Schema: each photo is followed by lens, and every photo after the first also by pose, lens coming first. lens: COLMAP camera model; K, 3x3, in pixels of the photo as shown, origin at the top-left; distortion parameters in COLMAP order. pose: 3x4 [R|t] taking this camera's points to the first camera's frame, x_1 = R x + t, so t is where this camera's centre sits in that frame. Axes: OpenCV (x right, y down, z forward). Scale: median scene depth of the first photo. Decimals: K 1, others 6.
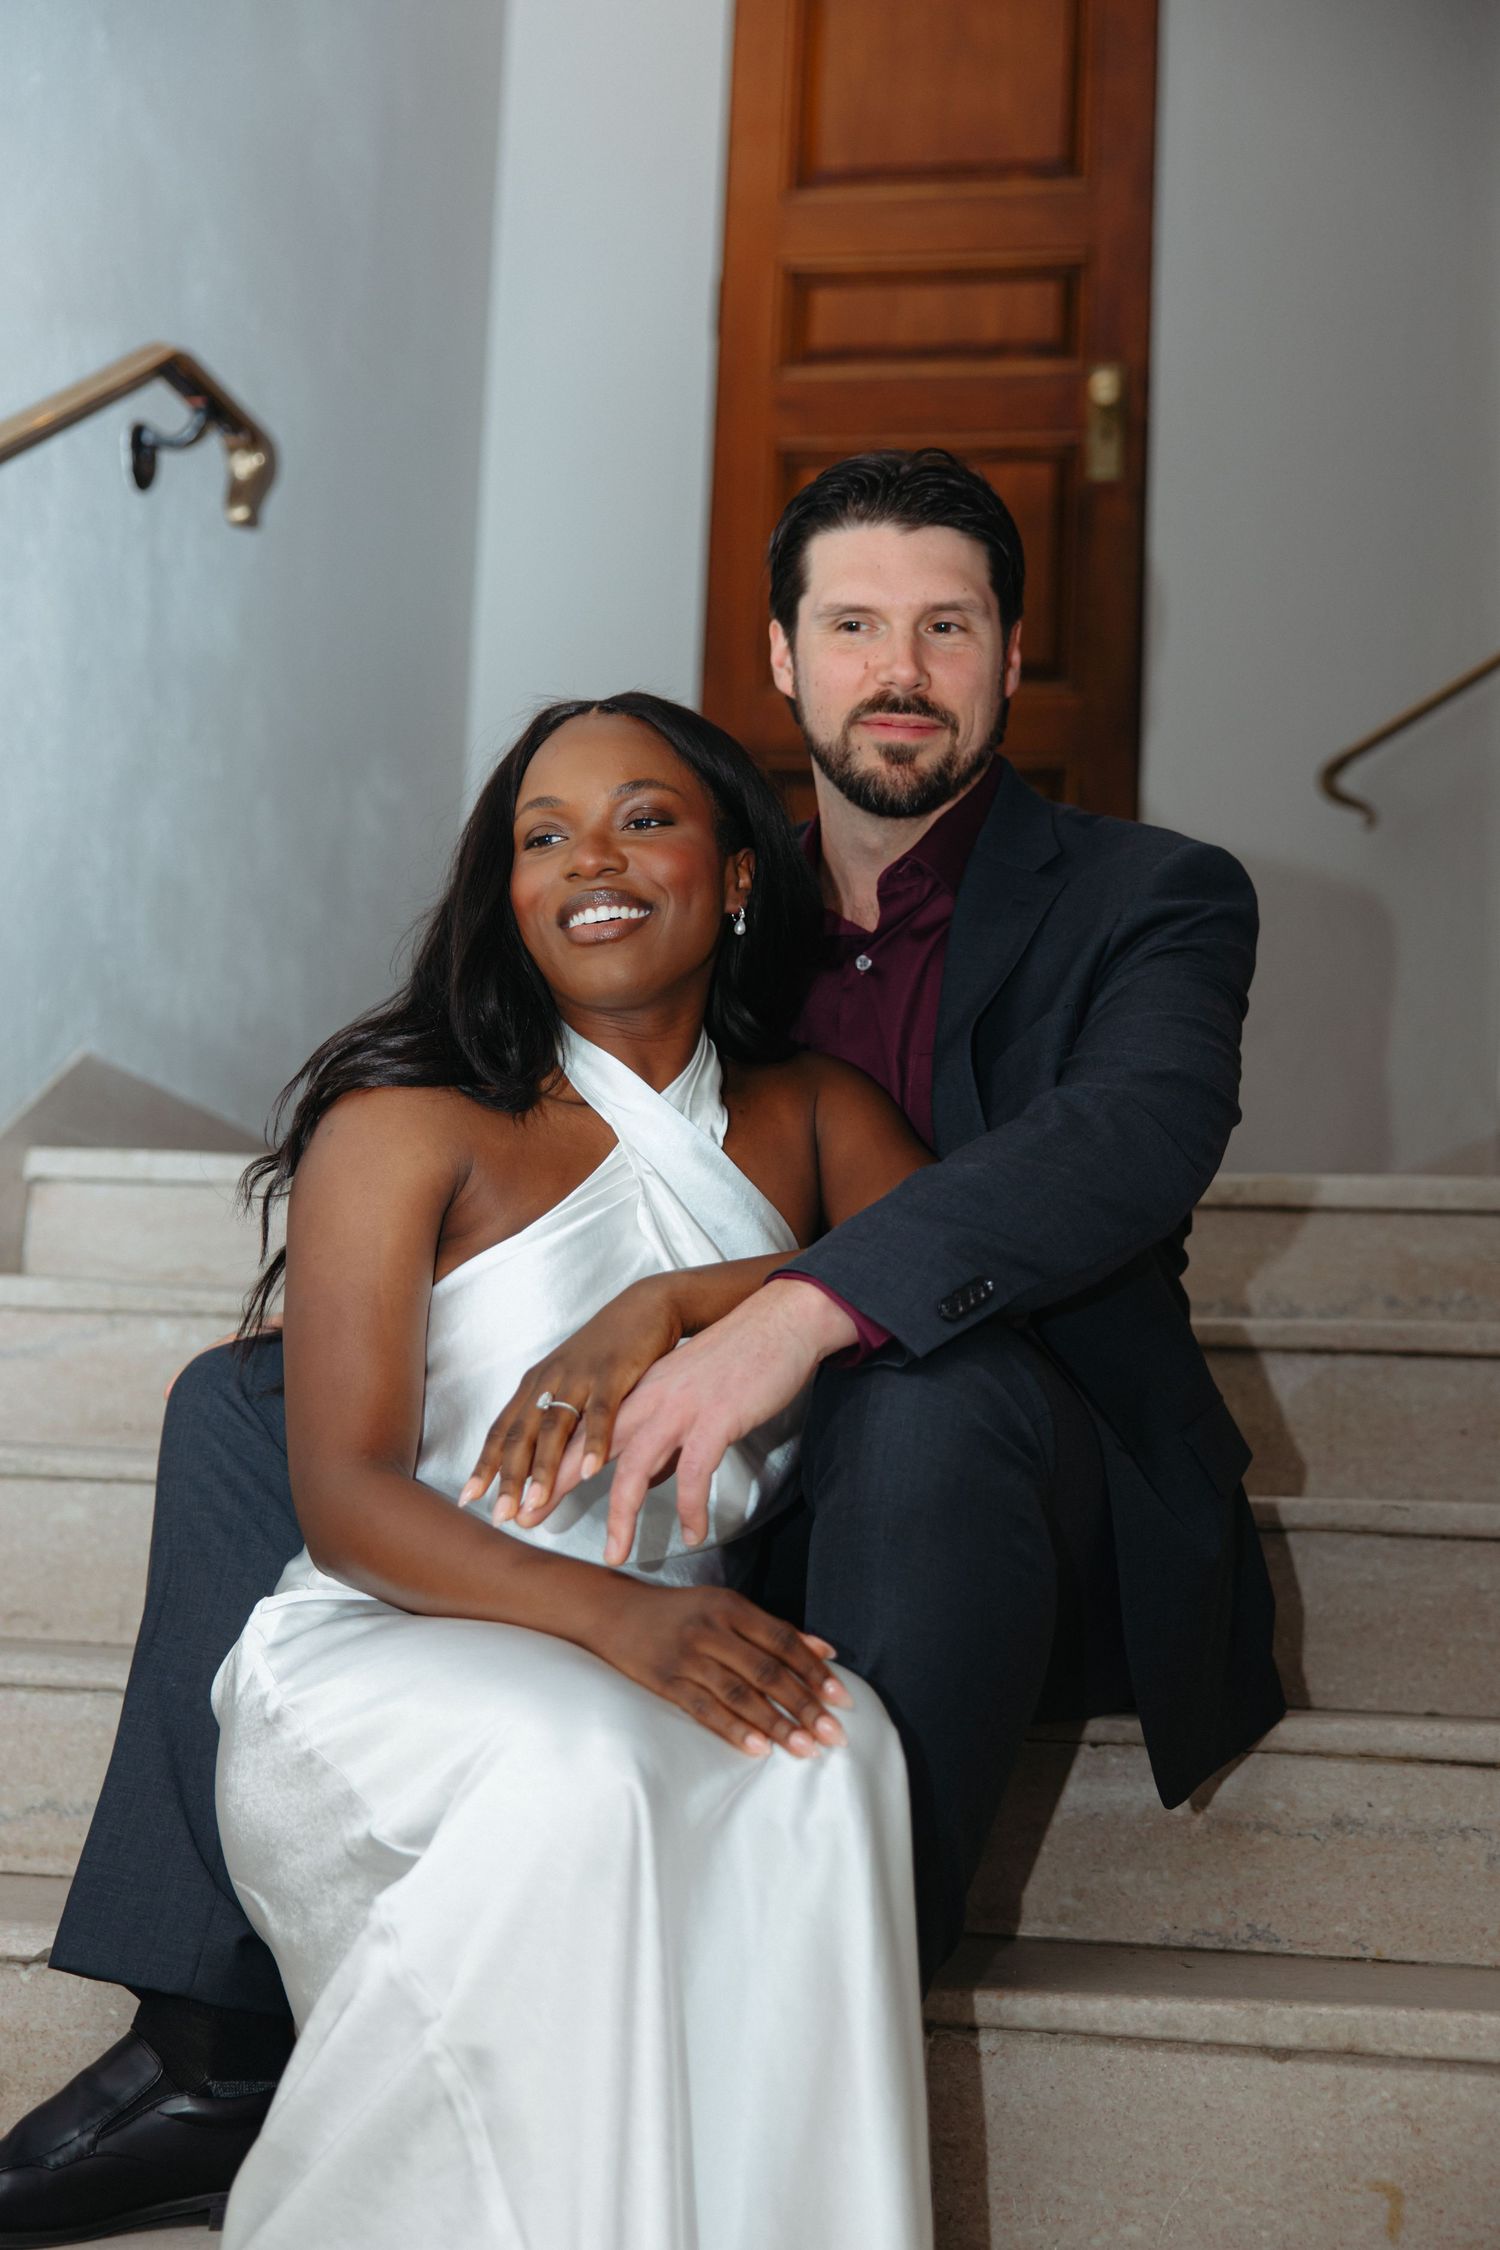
lens RADIAL K [[3232.8, 0, 749.0], [0, 3232.8, 1129.9], [0, 0, 1]] dist [0.031875, 0.000000]
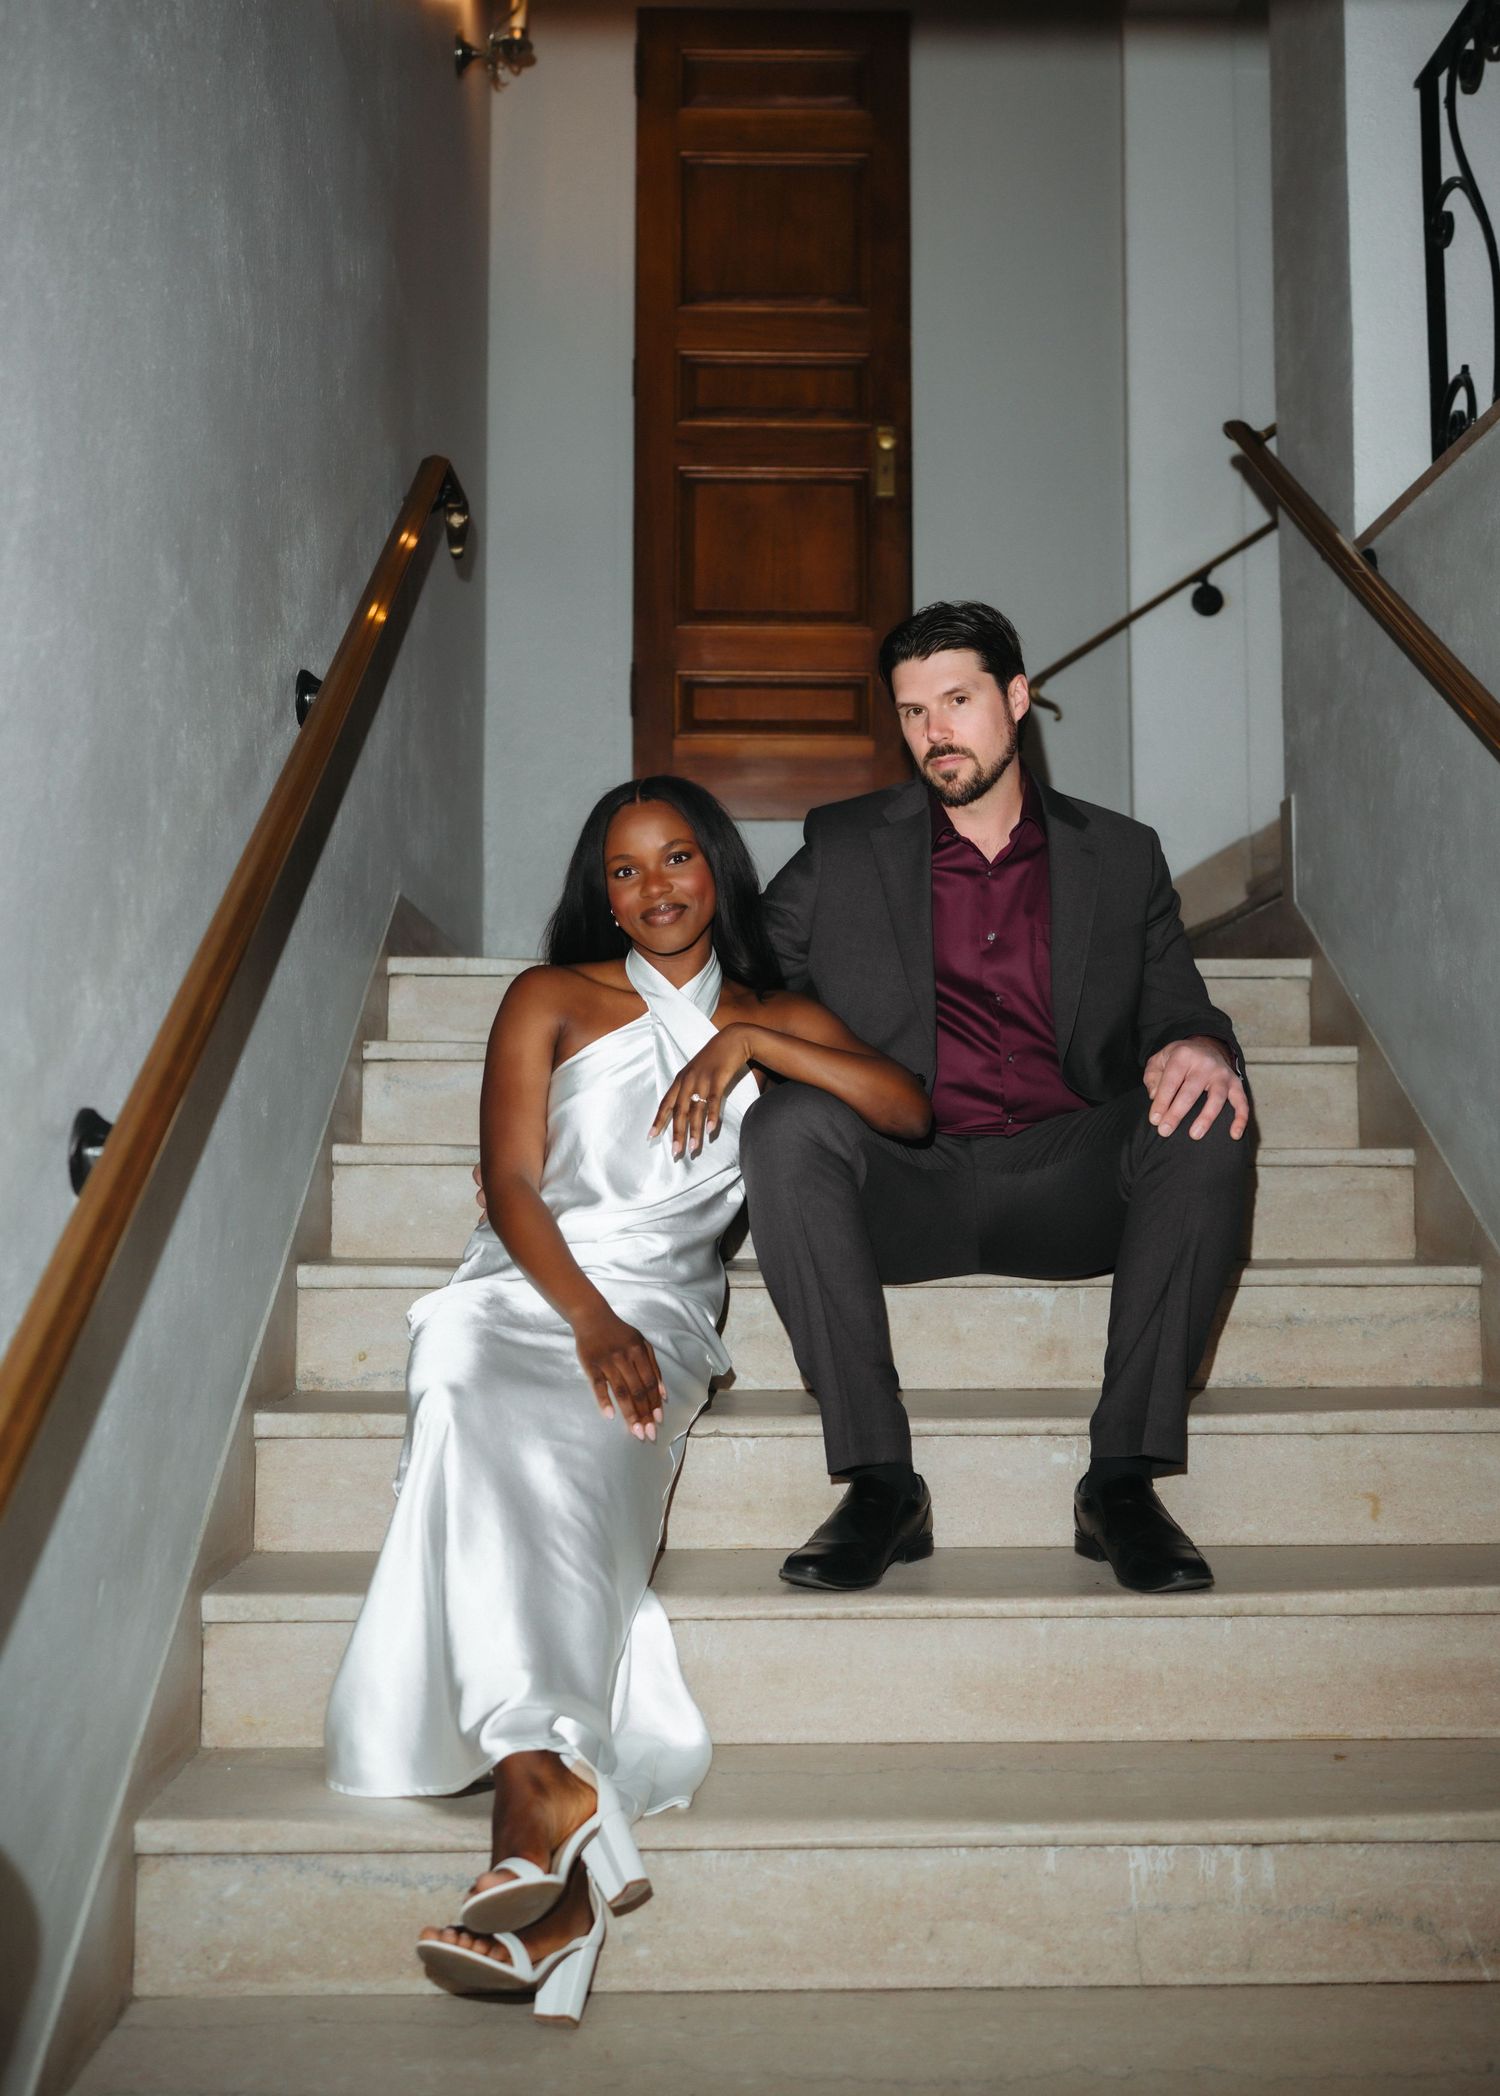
lens RADIAL K [[2281.6, 0, 751.2], [0, 2281.6, 1044.4], [0, 0, 1]] dist [-0.007307, 0.000000]
pose [[0.976969, -0.036256, 0.210280, -0.420749], [0.014129, 0.994288, 0.105790, -0.102749], [-0.212914, -0.100382, 0.971901, -0.256167]]
